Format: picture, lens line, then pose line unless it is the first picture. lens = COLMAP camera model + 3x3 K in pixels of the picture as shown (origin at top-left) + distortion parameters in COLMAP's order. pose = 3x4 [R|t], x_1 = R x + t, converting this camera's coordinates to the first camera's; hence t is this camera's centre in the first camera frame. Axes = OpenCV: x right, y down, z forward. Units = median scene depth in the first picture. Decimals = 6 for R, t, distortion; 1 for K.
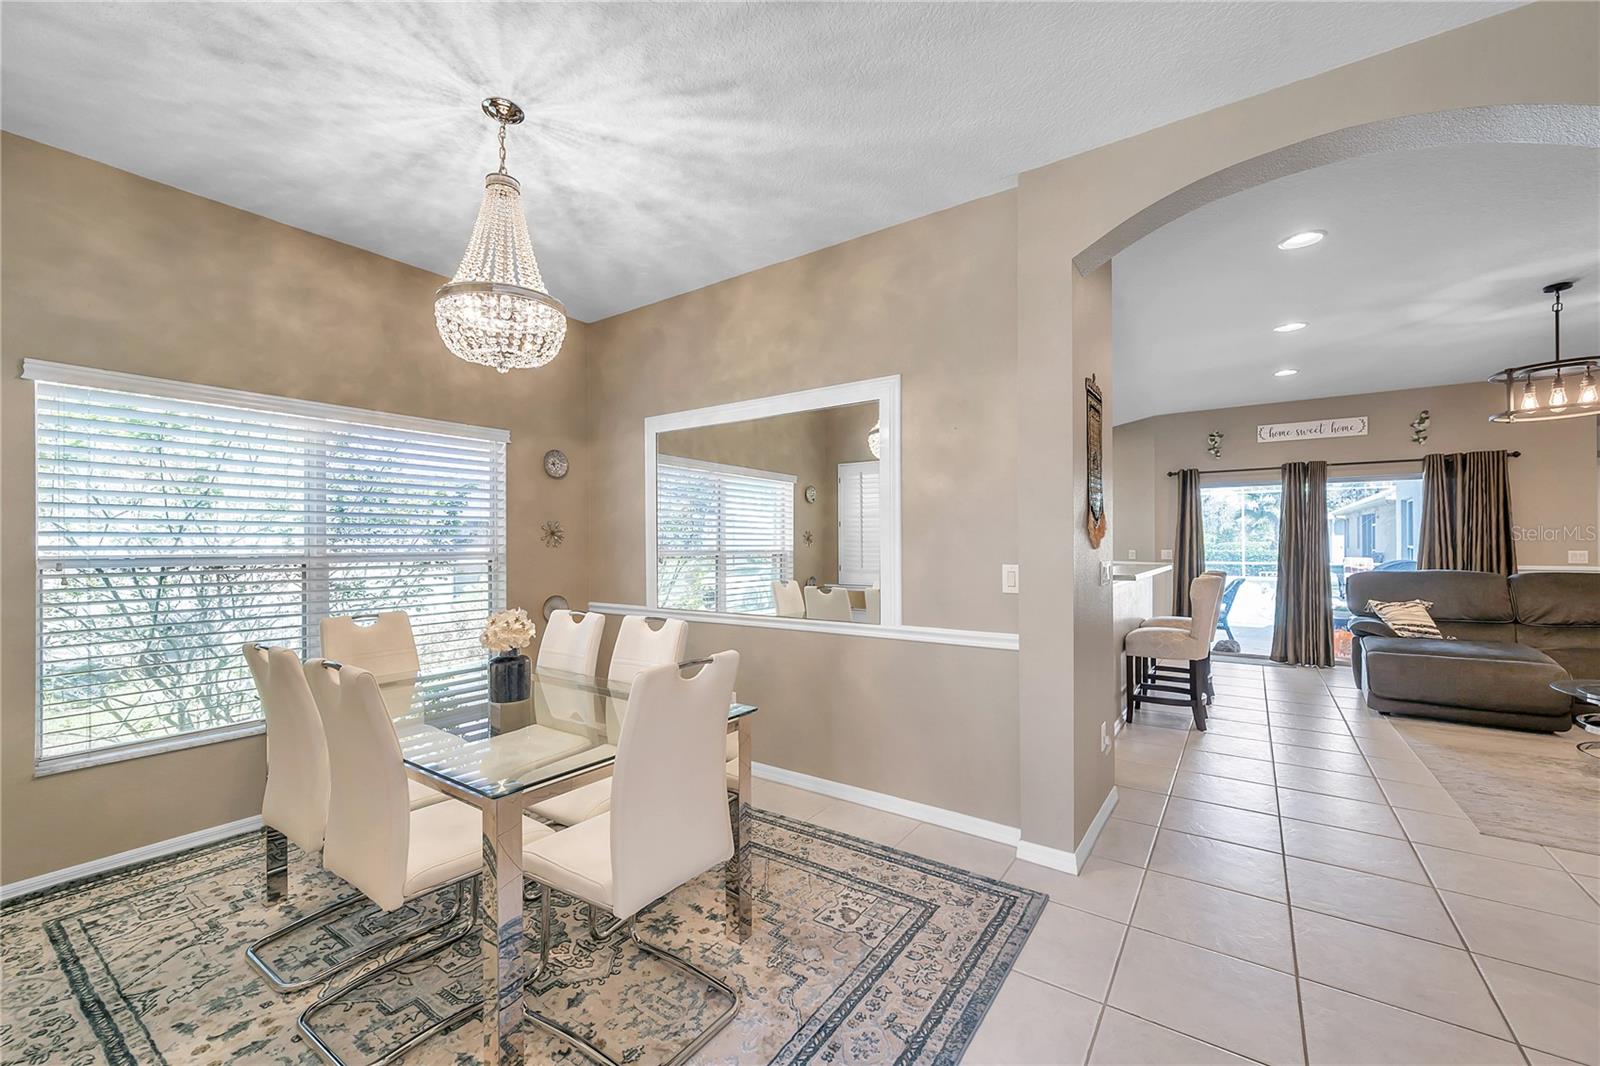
lens RADIAL K [[636.1, 0, 802.2], [0, 636.1, 542.0], [0, 0, 1]] dist [-0.001907, 0.000600]
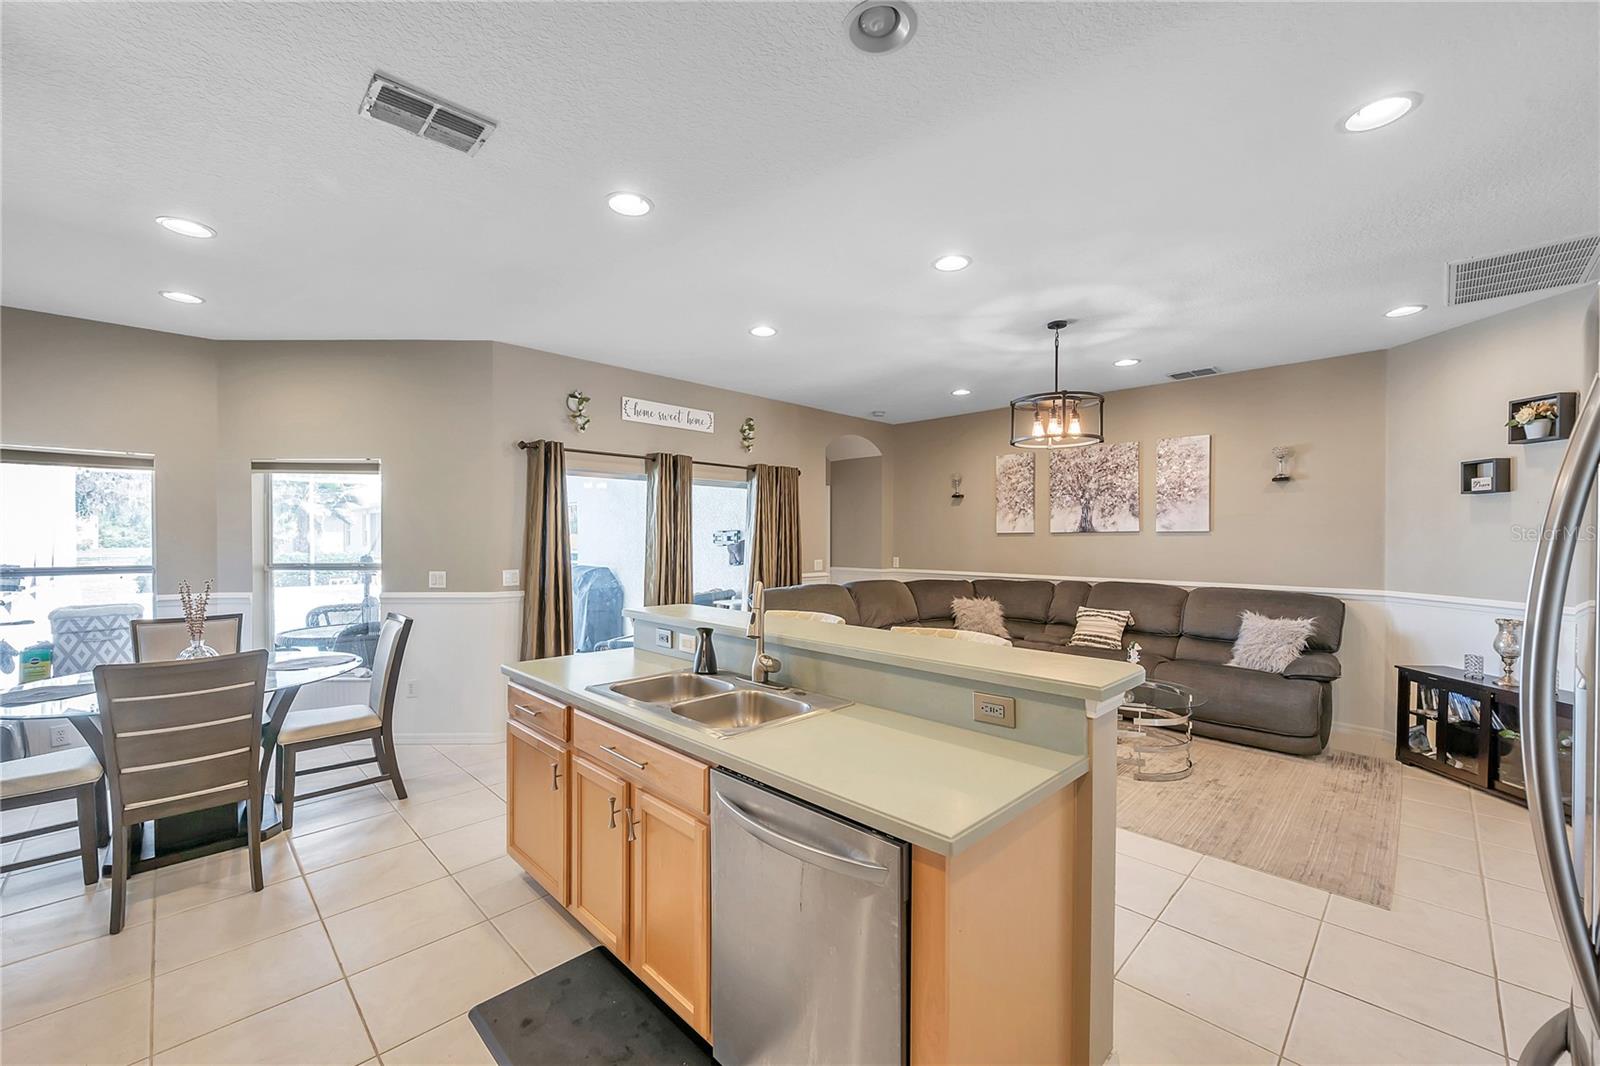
lens RADIAL K [[642.6, 0, 807.4], [0, 642.6, 542.6], [0, 0, 1]] dist [-0.001264, -0.000002]
pose [[0.165393, -0.005215, 0.986214, 0.025659], [-0.005024, 0.999969, 0.006130, -0.022894], [-0.986215, -0.005968, 0.165362, 0.748638]]
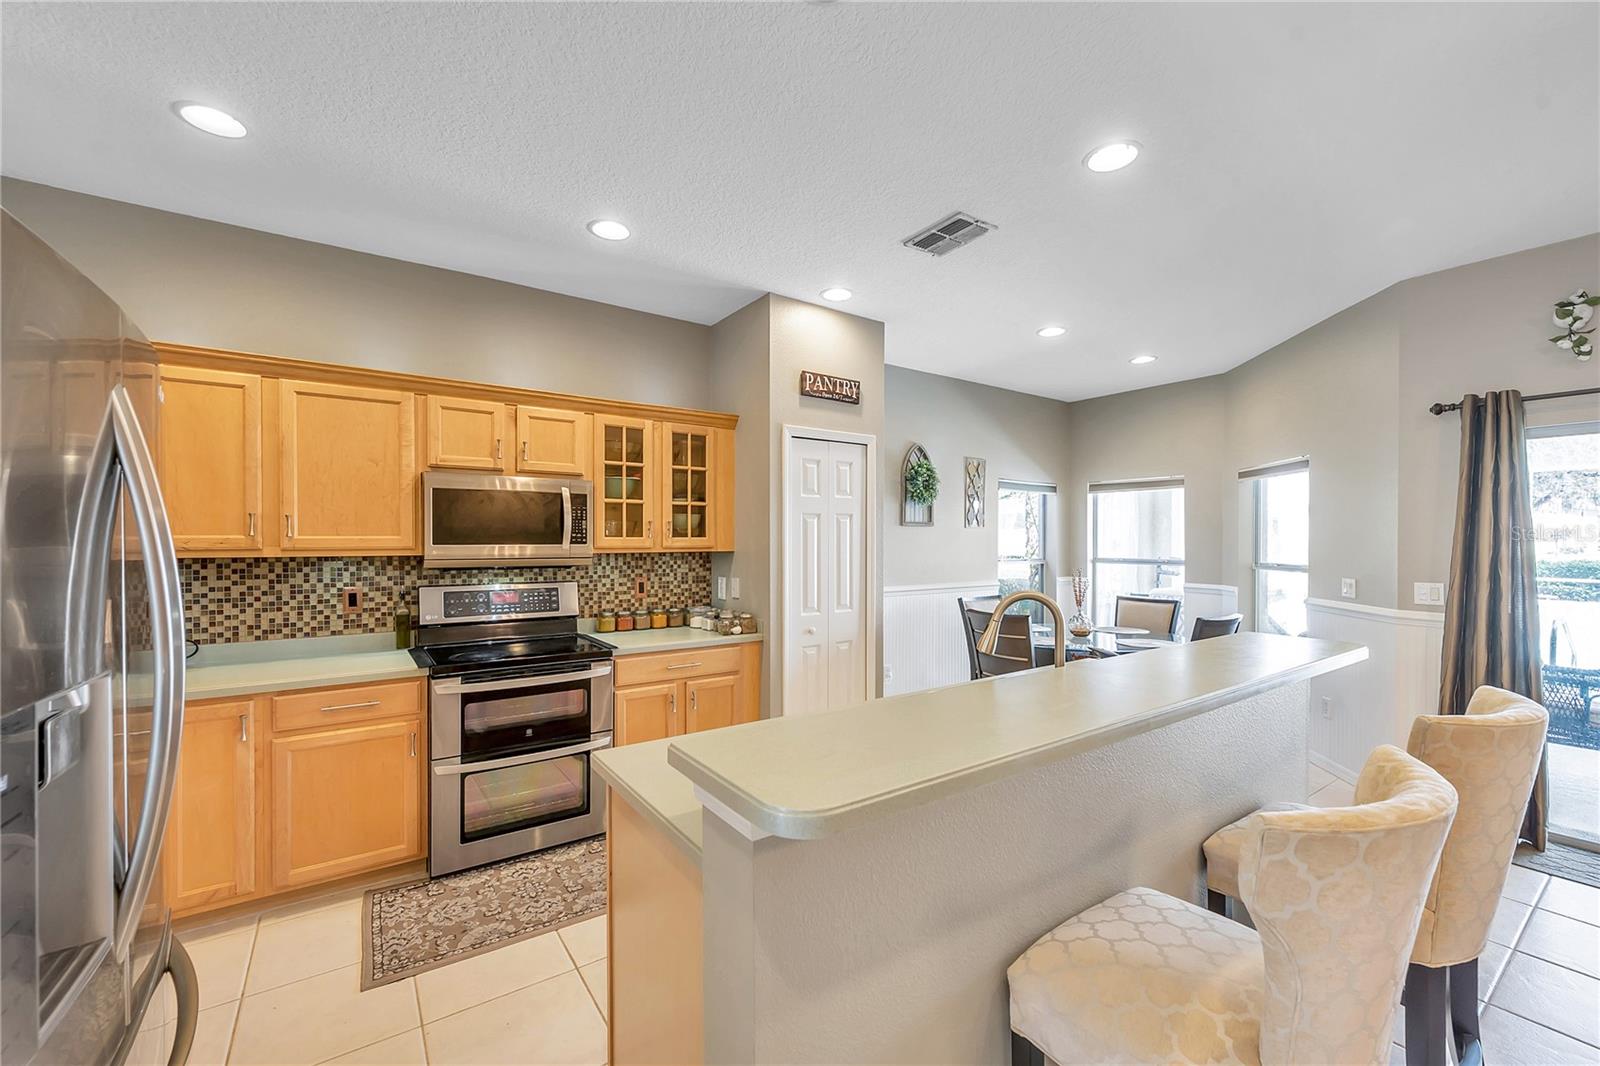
lens RADIAL K [[644.7, 0, 802.1], [0, 644.7, 542.2], [0, 0, 1]] dist [0.001990, -0.000659]
pose [[0.941840, 0.005941, -0.336010, 0.381586], [-0.002984, 0.999952, 0.009316, -0.022764], [0.336050, -0.007771, 0.941812, 0.523668]]
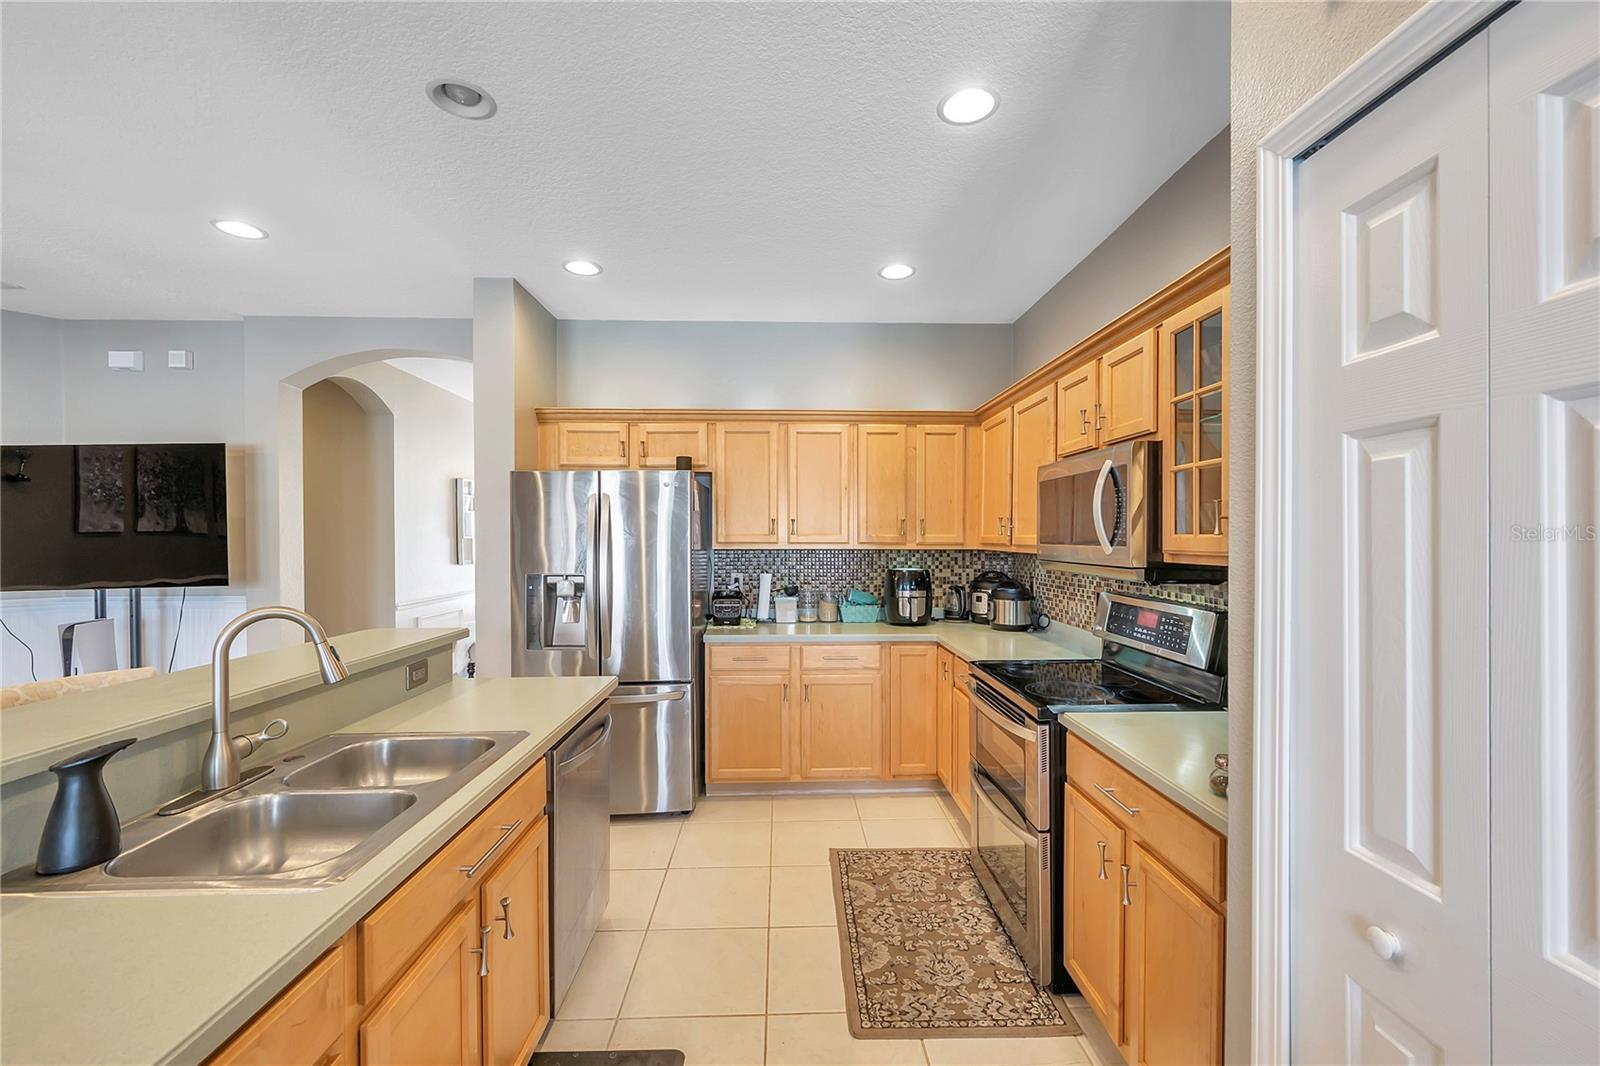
lens RADIAL K [[658.2, 0, 799.1], [0, 658.2, 542.9], [0, 0, 1]] dist [0.001824, 0.000020]
pose [[-0.801571, 0.010377, -0.597809, 0.370463], [0.006241, 0.999940, 0.008989, -0.021429], [0.597866, 0.003475, -0.801588, 1.133262]]
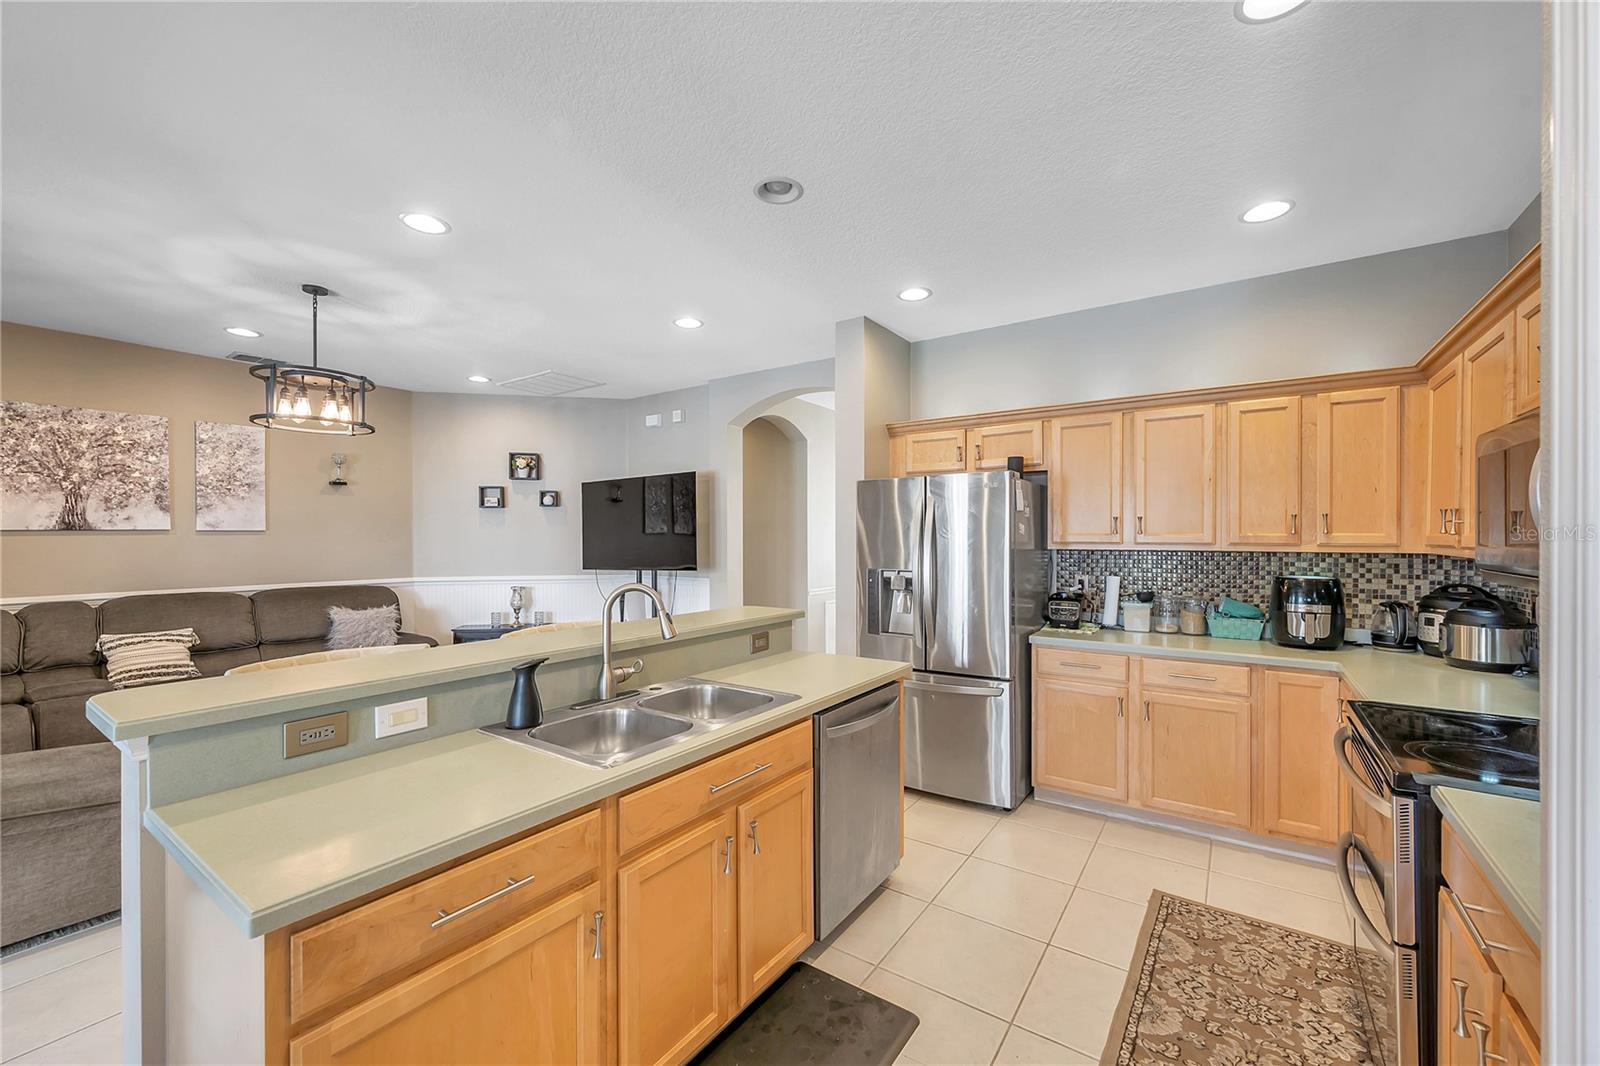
lens RADIAL K [[633.1, 0, 801.2], [0, 633.1, 539.0], [0, 0, 1]] dist [-0.003168, 0.000171]
pose [[-0.999970, 0.005479, -0.005472, 0.294537], [0.005478, 0.999985, 0.000205, -0.021139], [0.005473, 0.000175, -0.999985, 1.168886]]
